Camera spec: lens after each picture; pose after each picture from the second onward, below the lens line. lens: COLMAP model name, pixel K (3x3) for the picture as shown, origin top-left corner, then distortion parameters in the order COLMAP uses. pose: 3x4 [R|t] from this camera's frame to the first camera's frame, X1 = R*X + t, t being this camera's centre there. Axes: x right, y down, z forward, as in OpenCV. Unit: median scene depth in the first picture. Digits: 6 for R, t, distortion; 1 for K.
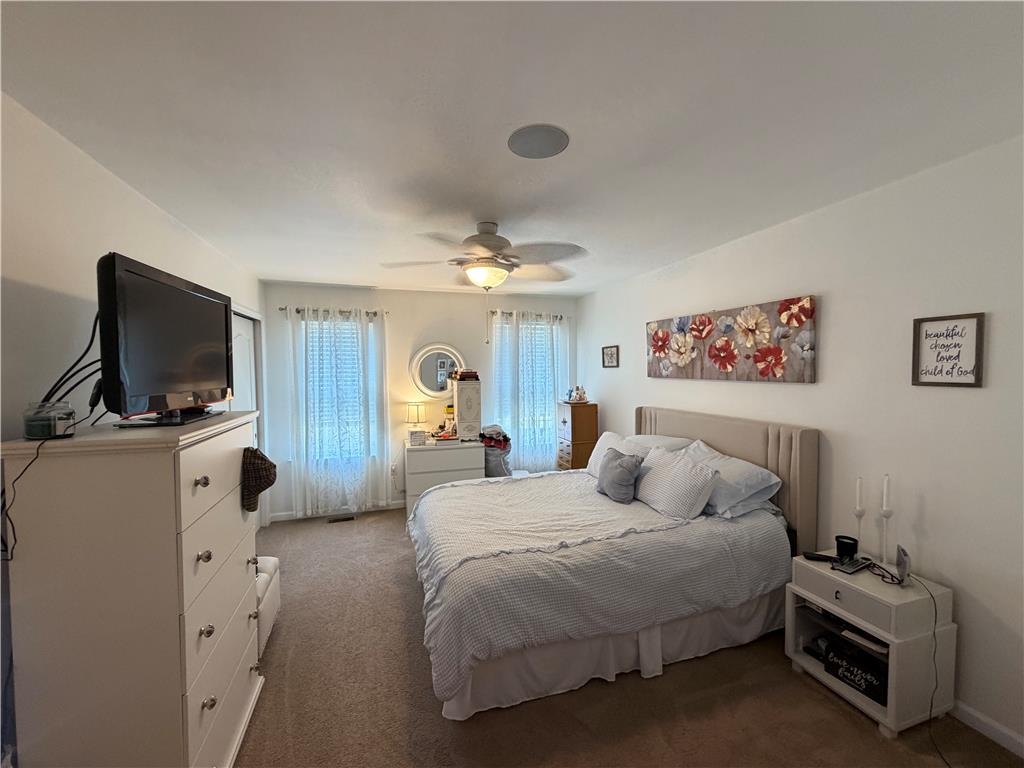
lens RADIAL K [[410.4, 0, 512.0], [0, 410.4, 384.0], [0, 0, 1]] dist [-0.001340, 0.000505]
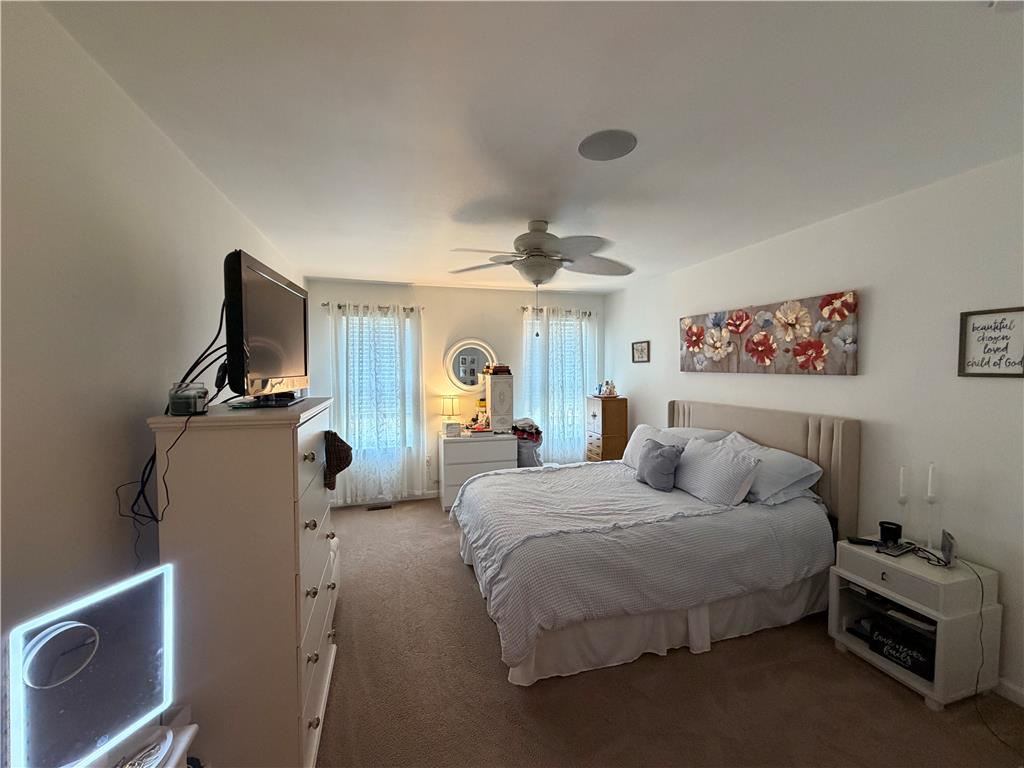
lens RADIAL K [[410.4, 0, 512.0], [0, 410.4, 384.0], [0, 0, 1]] dist [-0.001340, 0.000505]
pose [[0.999716, 0.005328, -0.023246, -0.104517], [-0.005219, 0.999975, 0.004757, 0.018787], [0.023271, -0.004635, 0.999718, -0.051689]]
